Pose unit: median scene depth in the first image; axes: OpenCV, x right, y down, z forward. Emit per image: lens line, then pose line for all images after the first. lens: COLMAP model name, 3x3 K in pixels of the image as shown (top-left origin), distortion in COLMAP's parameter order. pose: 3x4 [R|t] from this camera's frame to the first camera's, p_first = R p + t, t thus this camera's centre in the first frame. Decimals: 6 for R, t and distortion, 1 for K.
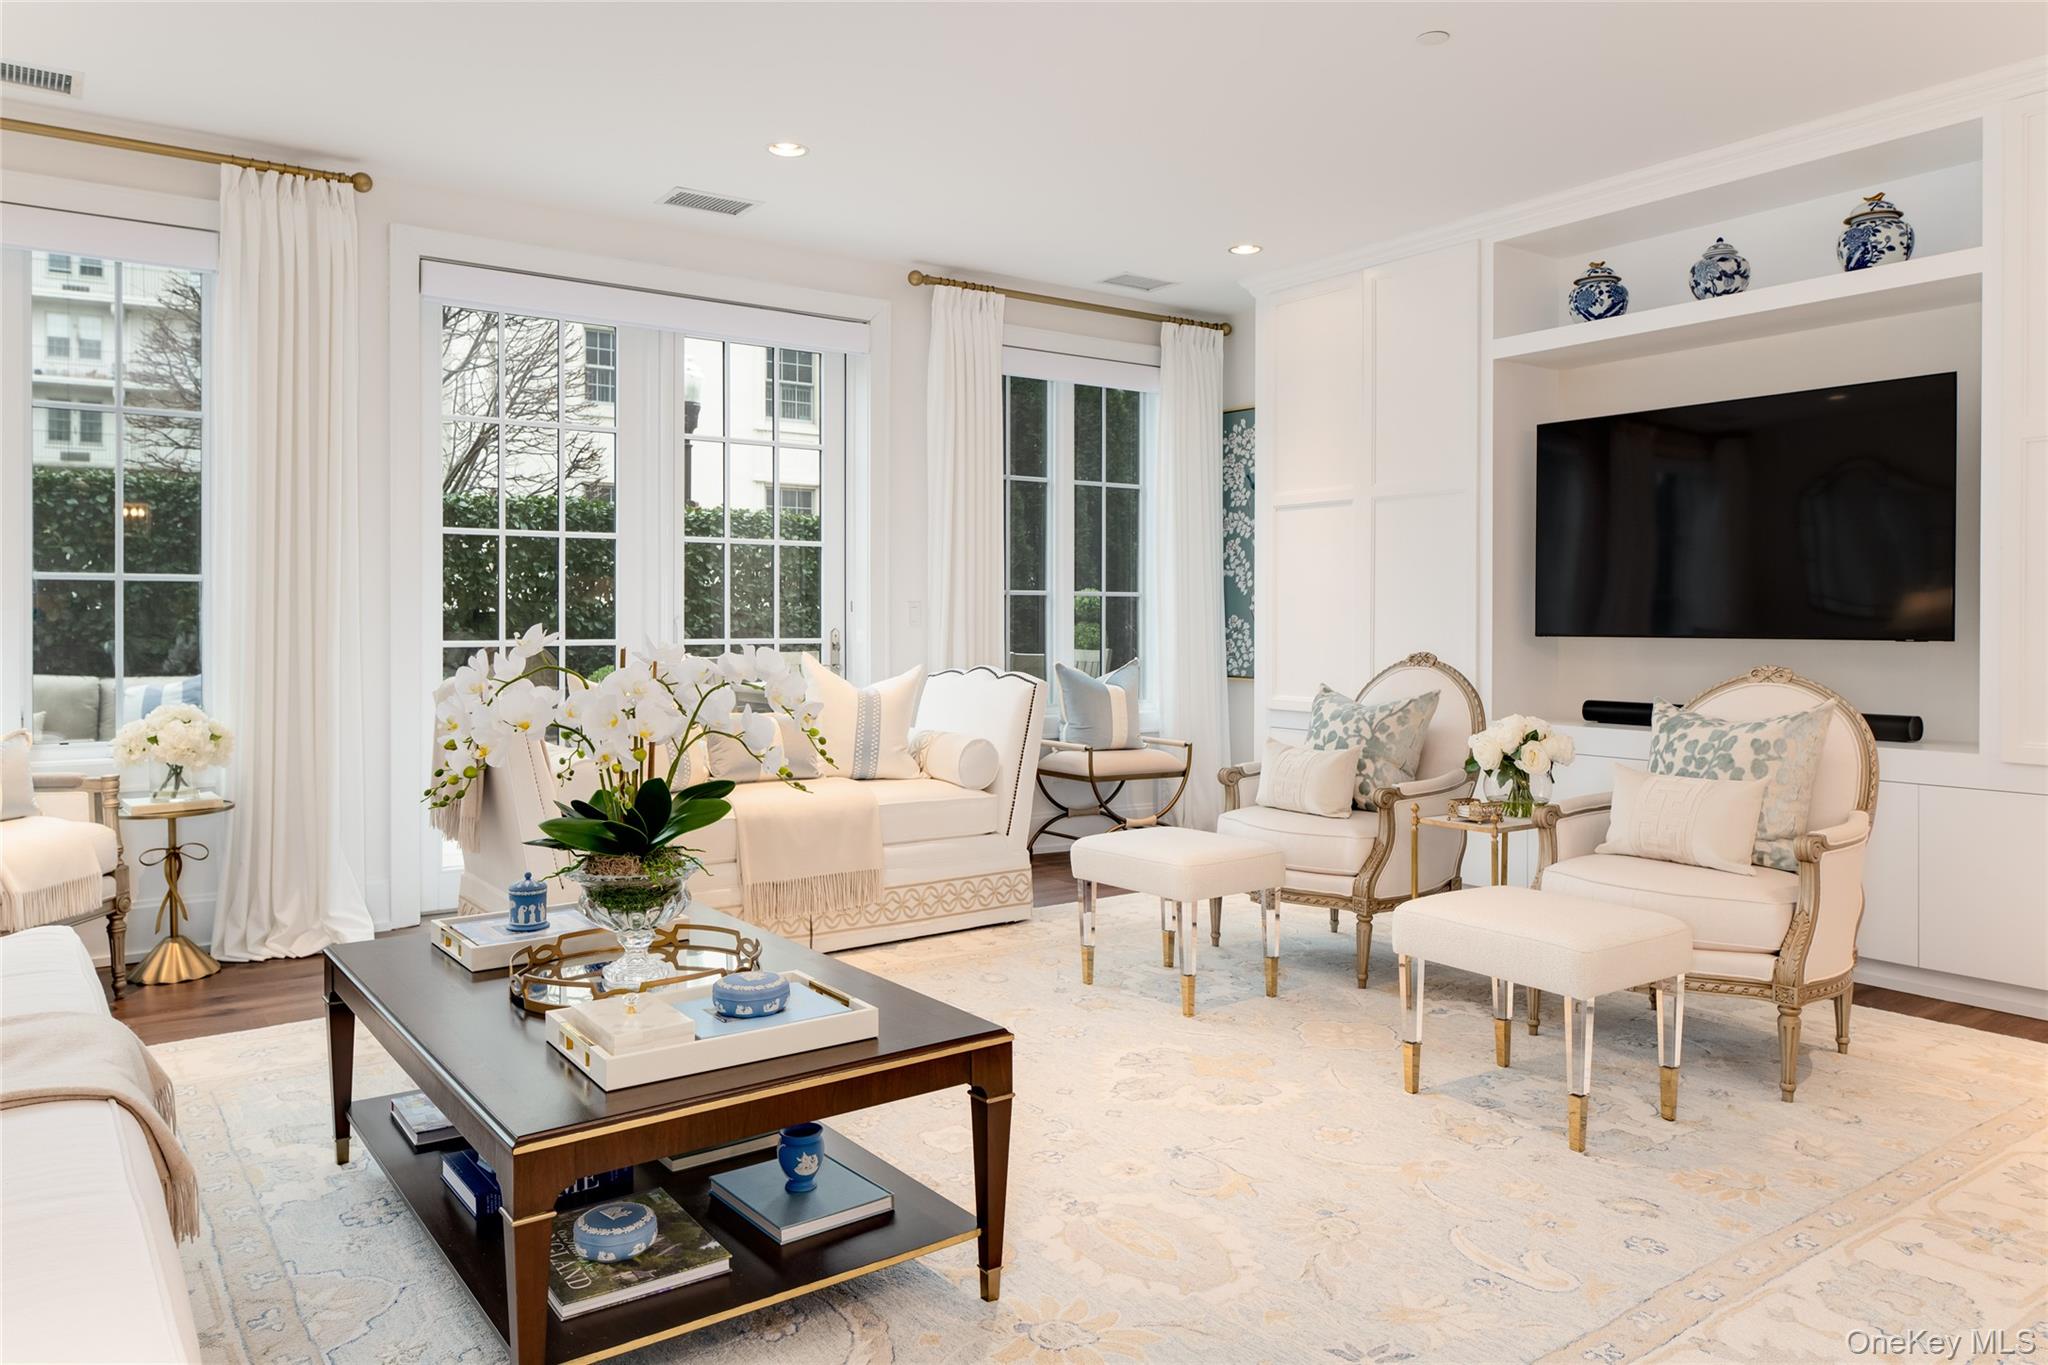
lens RADIAL K [[1402.3, 0, 1015.0], [0, 1402.3, 688.3], [0, 0, 1]] dist [-0.003748, 0.011726]
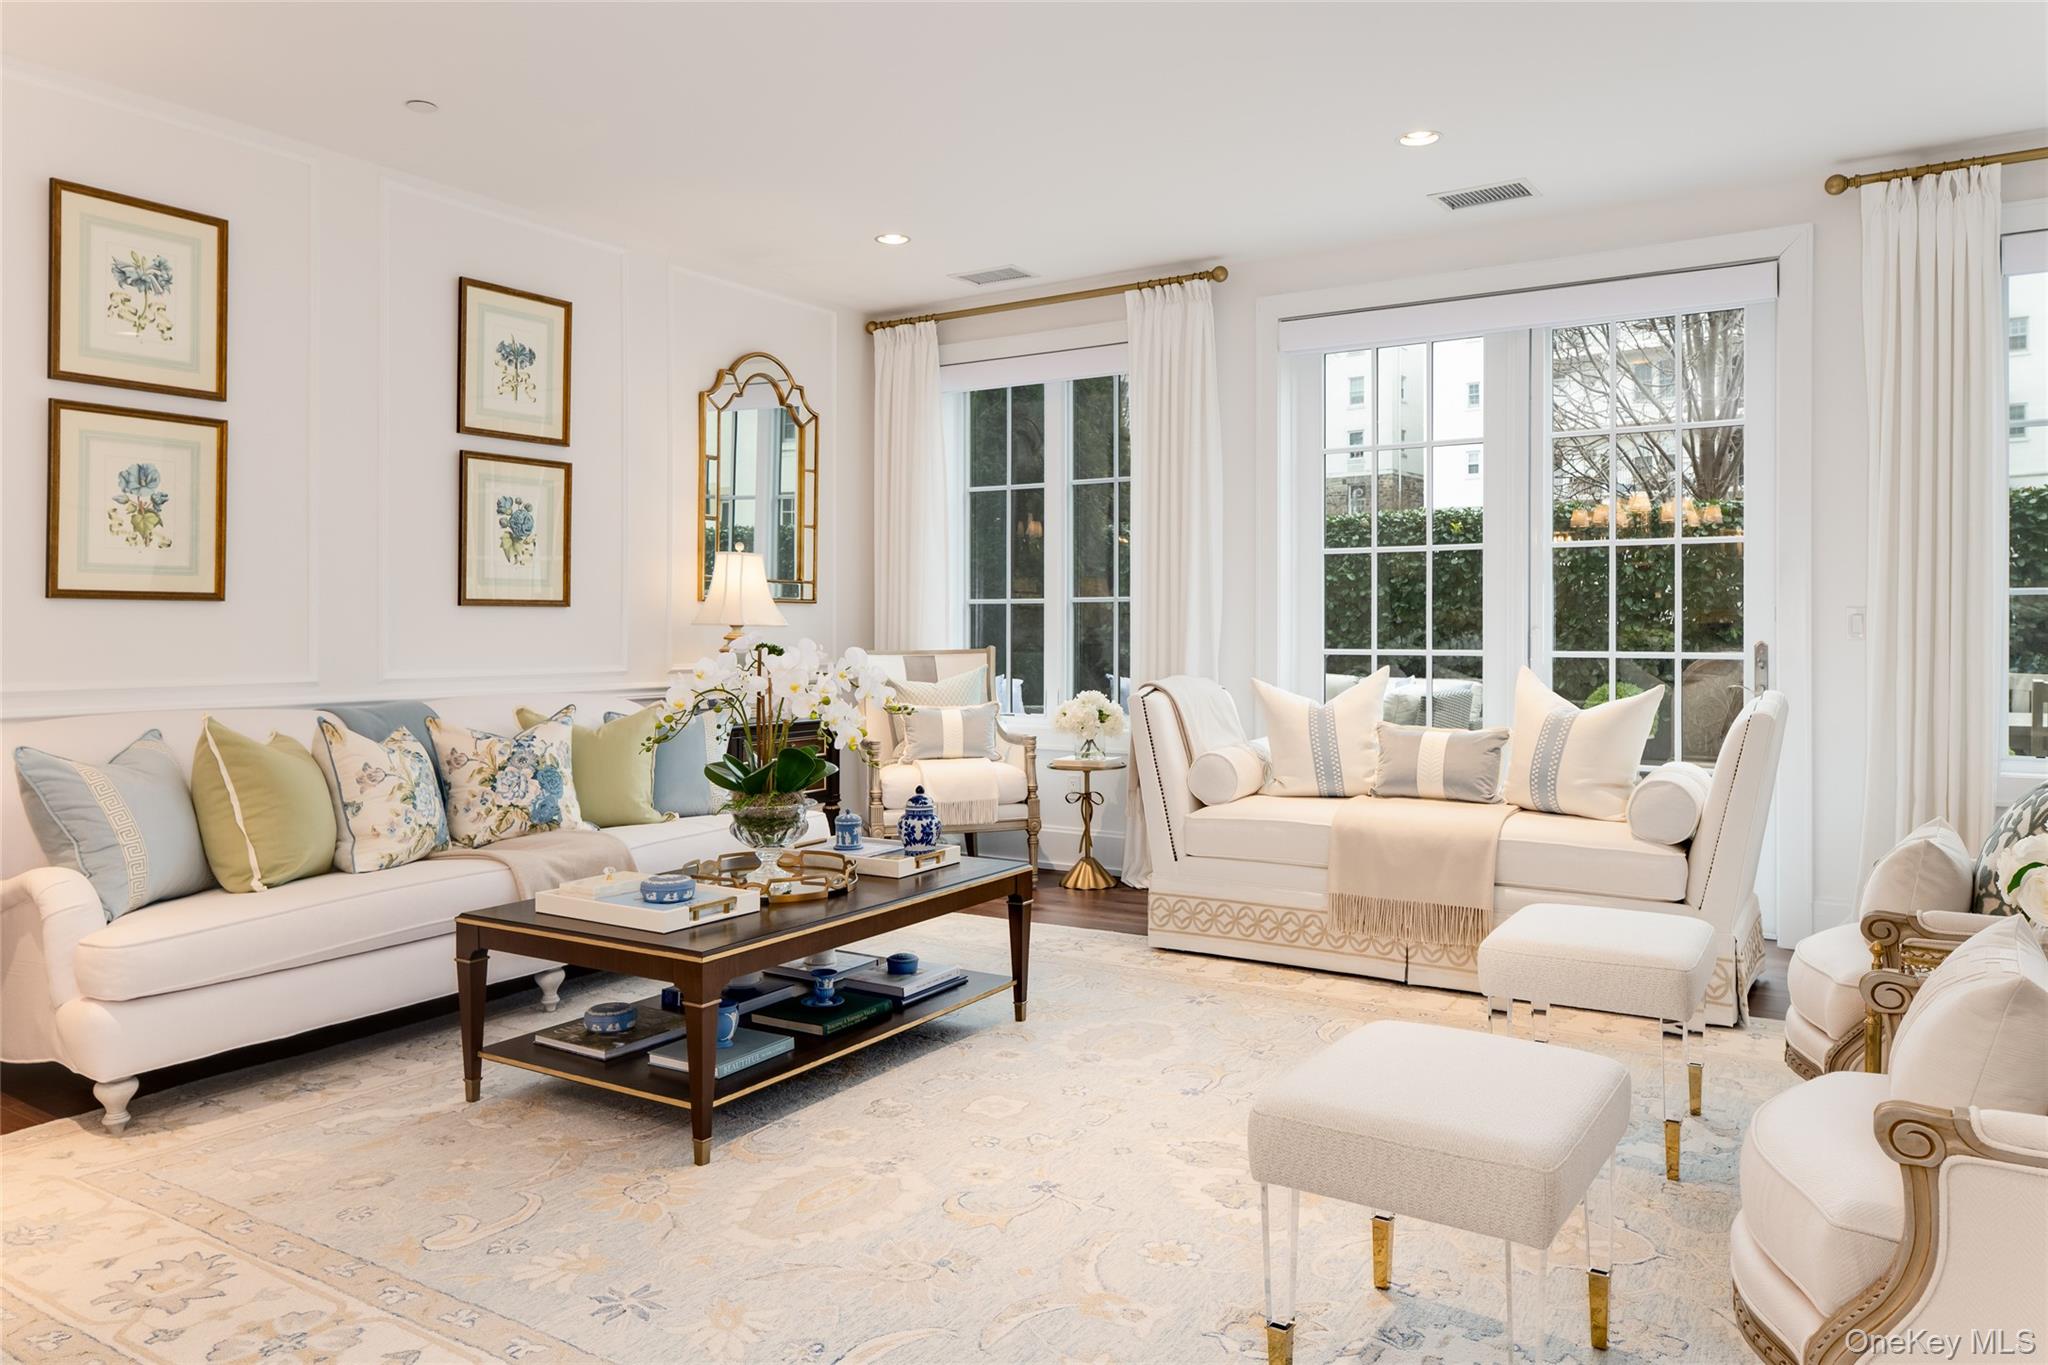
lens RADIAL K [[1402.3, 0, 1016.1], [0, 1402.3, 683.5], [0, 0, 1]] dist [-0.003748, 0.011726]
pose [[0.357873, 0.033271, -0.933177, 0.714287], [-0.053106, 0.998473, 0.015233, -0.012989], [0.932259, 0.044106, 0.359093, 0.463430]]
